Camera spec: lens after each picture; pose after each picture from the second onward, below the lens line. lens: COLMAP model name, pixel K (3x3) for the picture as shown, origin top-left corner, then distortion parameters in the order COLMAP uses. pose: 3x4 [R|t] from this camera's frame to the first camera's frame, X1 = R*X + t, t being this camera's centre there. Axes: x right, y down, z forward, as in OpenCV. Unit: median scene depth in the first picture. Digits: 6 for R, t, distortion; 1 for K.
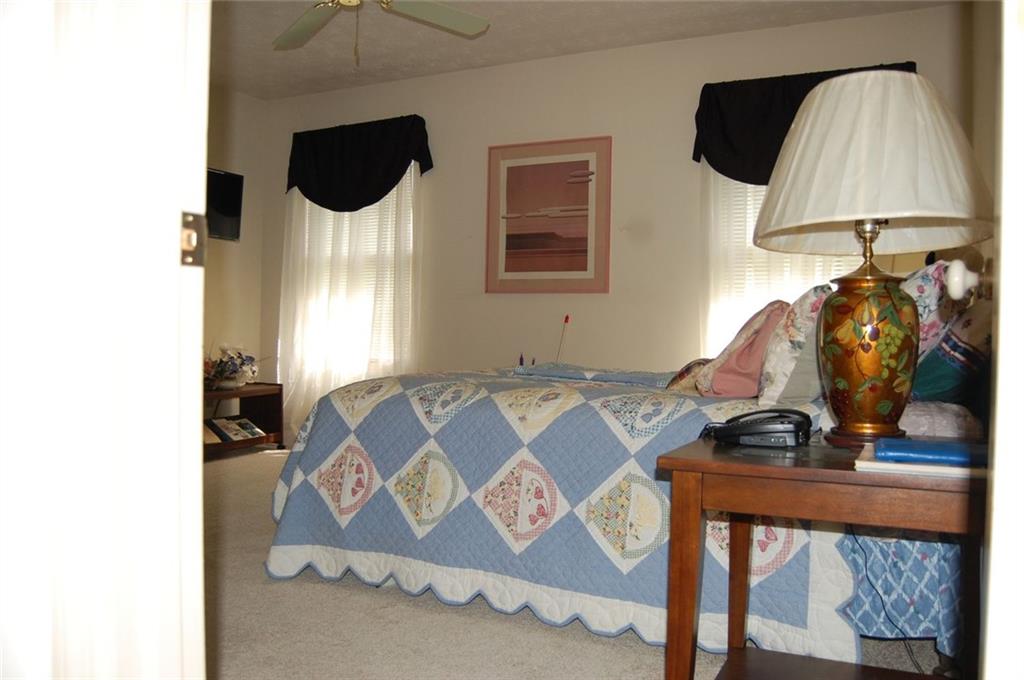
lens RADIAL K [[804.2, 0, 532.4], [0, 804.2, 340.8], [0, 0, 1]] dist [-0.097034, 0.042493]
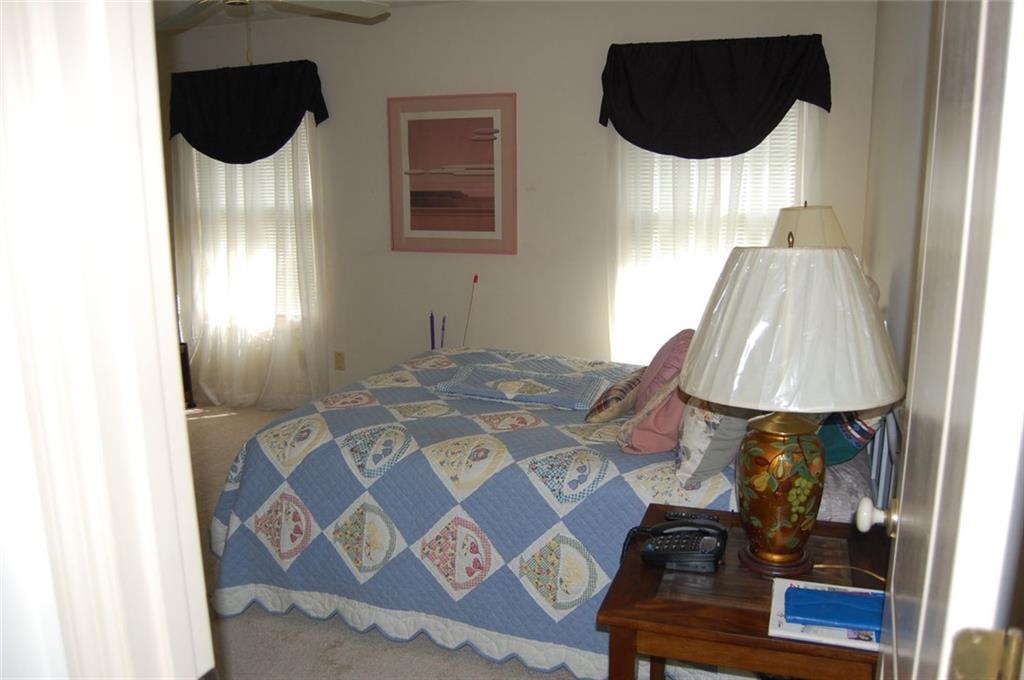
lens RADIAL K [[804.2, 0, 532.4], [0, 804.2, 340.8], [0, 0, 1]] dist [-0.097034, 0.042493]
pose [[0.990860, -0.049229, 0.125592, -0.018669], [0.024837, 0.981692, 0.188849, -0.150302], [-0.132589, -0.184003, 0.973942, -0.001520]]
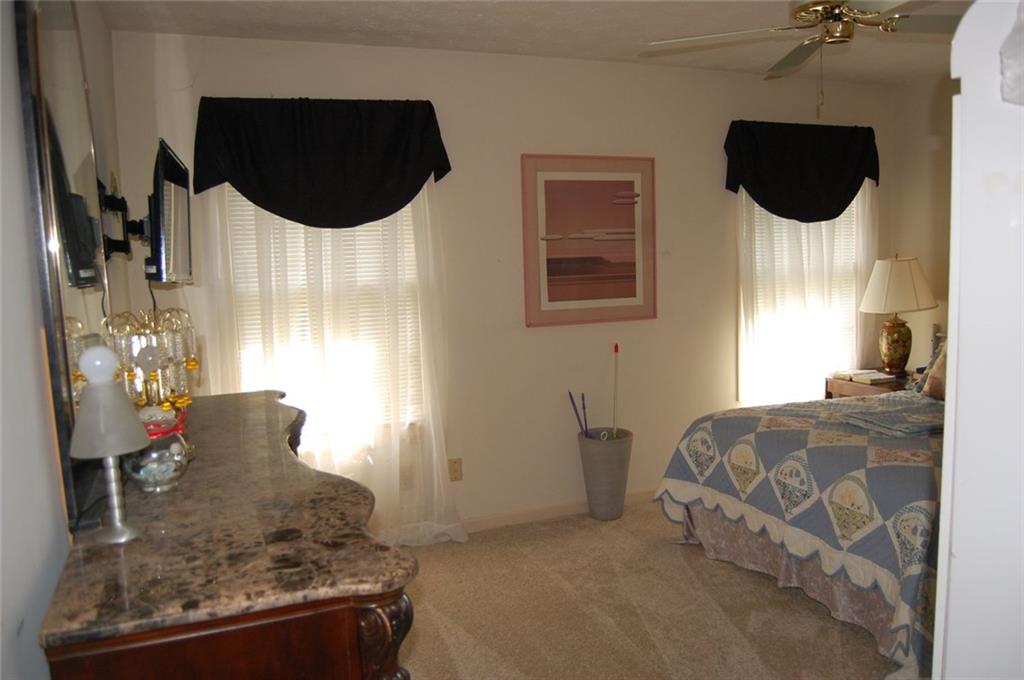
lens RADIAL K [[804.2, 0, 532.4], [0, 804.2, 340.8], [0, 0, 1]] dist [-0.097034, 0.042493]
pose [[0.646559, -0.123847, 0.752744, -0.797516], [0.053875, 0.991683, 0.116884, -0.164925], [-0.760959, -0.035018, 0.647854, 0.498894]]
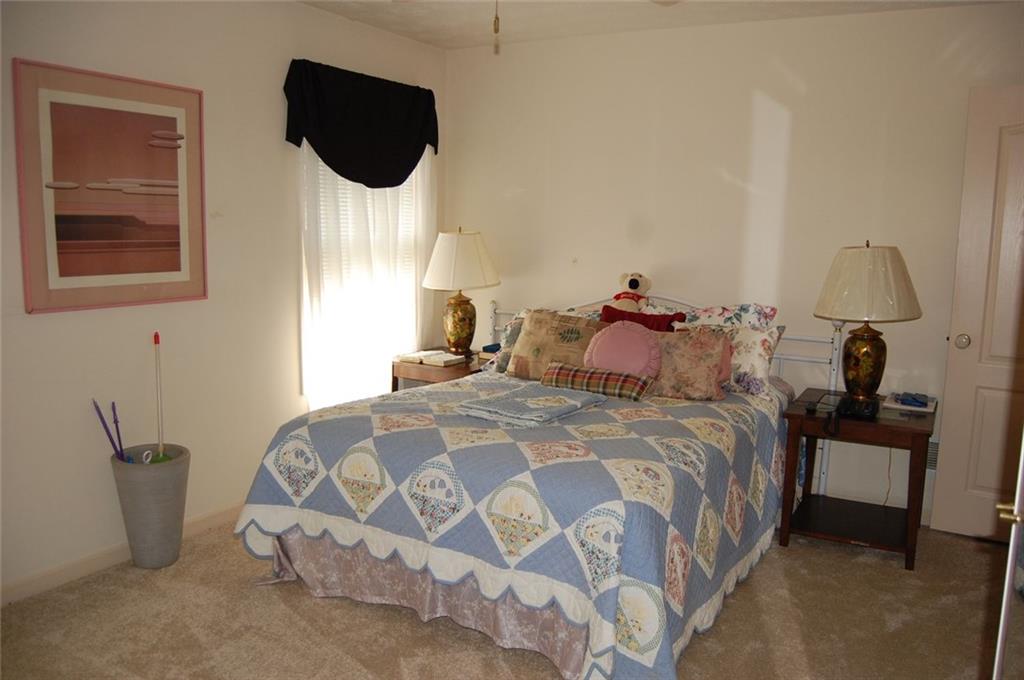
lens RADIAL K [[804.2, 0, 532.4], [0, 804.2, 340.8], [0, 0, 1]] dist [-0.097034, 0.042493]
pose [[0.049228, -0.161206, 0.985692, -0.688824], [-0.005947, 0.986824, 0.161688, -0.152779], [-0.998770, -0.013822, 0.047621, 0.683560]]
